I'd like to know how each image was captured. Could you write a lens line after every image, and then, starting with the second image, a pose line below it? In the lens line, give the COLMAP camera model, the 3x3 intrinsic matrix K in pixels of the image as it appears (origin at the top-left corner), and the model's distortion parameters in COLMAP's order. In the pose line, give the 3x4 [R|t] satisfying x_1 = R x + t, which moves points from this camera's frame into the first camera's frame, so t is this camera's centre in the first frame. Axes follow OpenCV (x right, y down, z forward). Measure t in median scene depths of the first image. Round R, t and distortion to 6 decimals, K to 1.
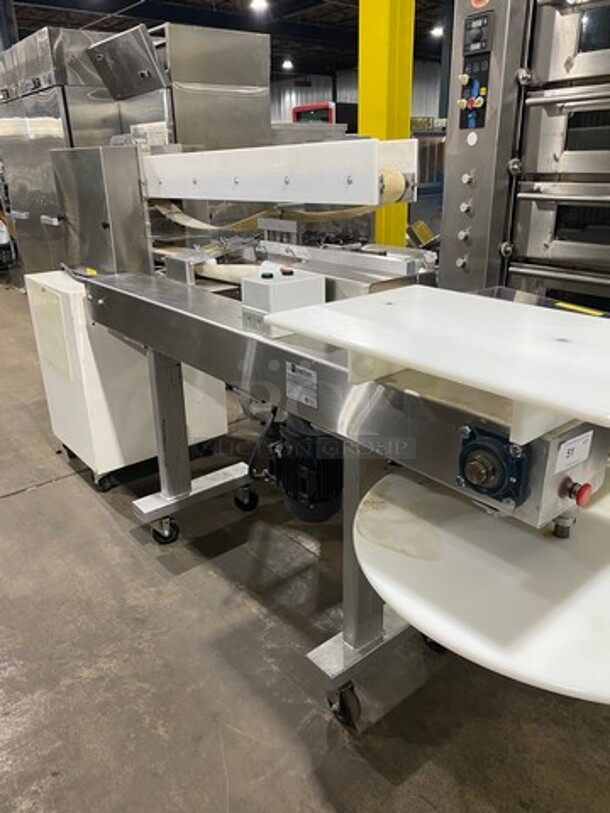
lens RADIAL K [[616.5, 0, 298.7], [0, 616.5, 406.0], [0, 0, 1]] dist [0.008270, -0.003329]
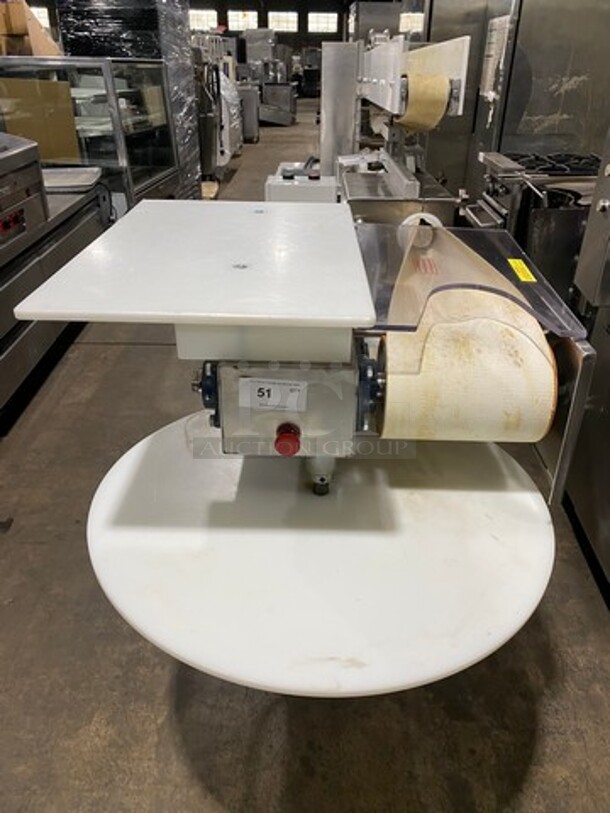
lens RADIAL K [[617.8, 0, 305.0], [0, 617.8, 406.5], [0, 0, 1]] dist [0.002836, 0.001497]
pose [[0.777773, 0.334668, -0.532039, 0.513483], [-0.261928, 0.942038, 0.209663, -0.061031], [0.571369, -0.023715, 0.820351, 0.133925]]
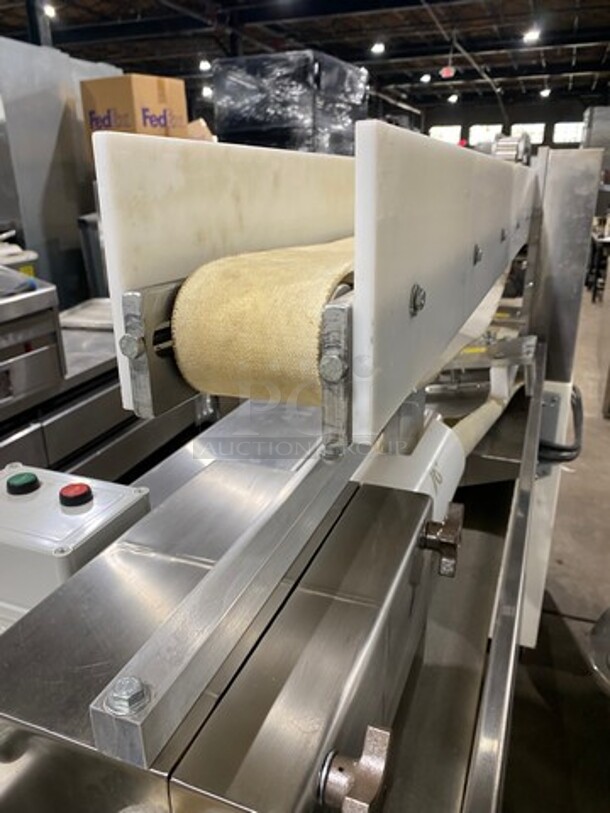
lens RADIAL K [[620.3, 0, 303.5], [0, 620.3, 409.4], [0, 0, 1]] dist [0.000138, 0.003921]
pose [[0.503255, 0.322617, -0.801657, 0.281267], [-0.320202, 0.931276, 0.173768, -0.303825], [0.802624, 0.169243, 0.571972, 0.714681]]
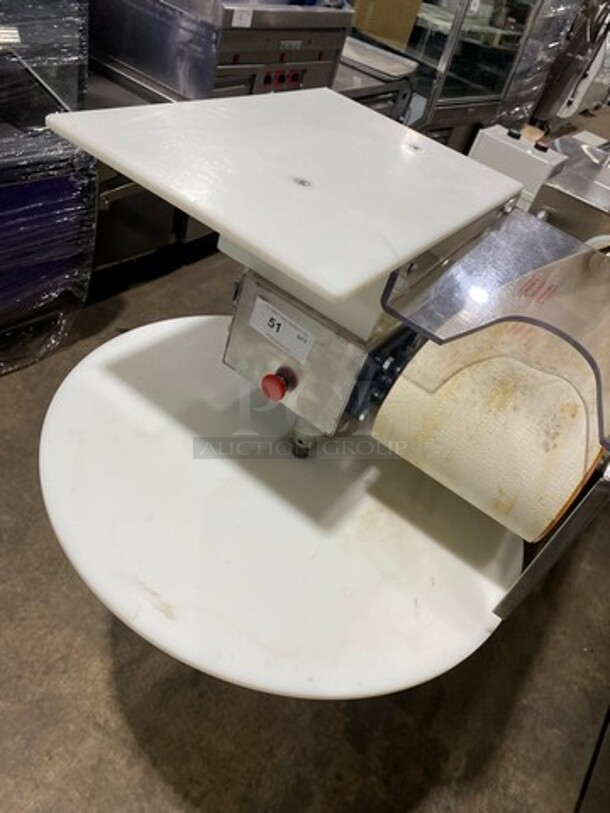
lens RADIAL K [[620.3, 0, 303.5], [0, 620.3, 409.4], [0, 0, 1]] dist [0.000138, 0.003921]
pose [[0.286392, 0.699404, -0.654838, 0.568828], [-0.600012, 0.663773, 0.446533, -0.132699], [0.746970, 0.265027, 0.609751, 0.271998]]
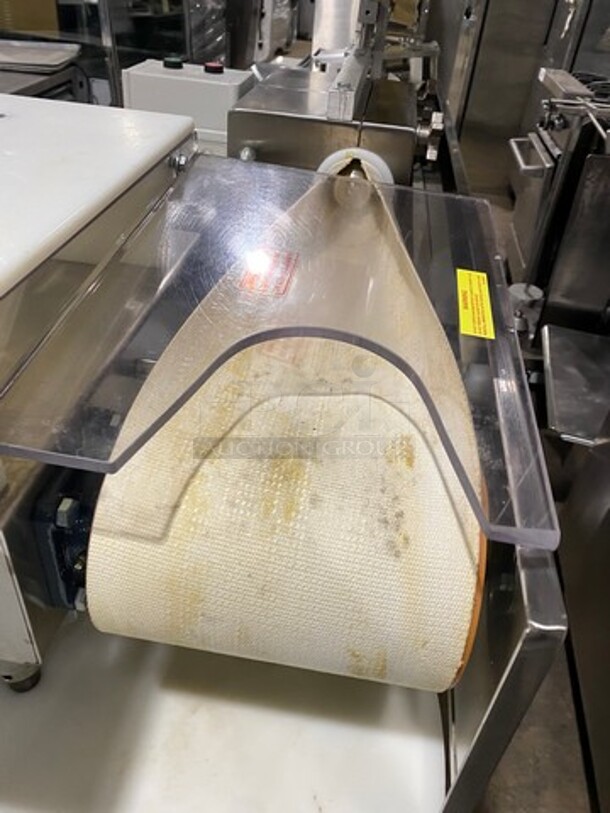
lens RADIAL K [[616.5, 0, 298.7], [0, 616.5, 406.0], [0, 0, 1]] dist [0.008270, -0.003329]
pose [[0.690827, 0.492841, -0.529023, 0.436787], [-0.356494, 0.868743, 0.343798, -0.135945], [0.629024, -0.048912, 0.775846, 0.452810]]
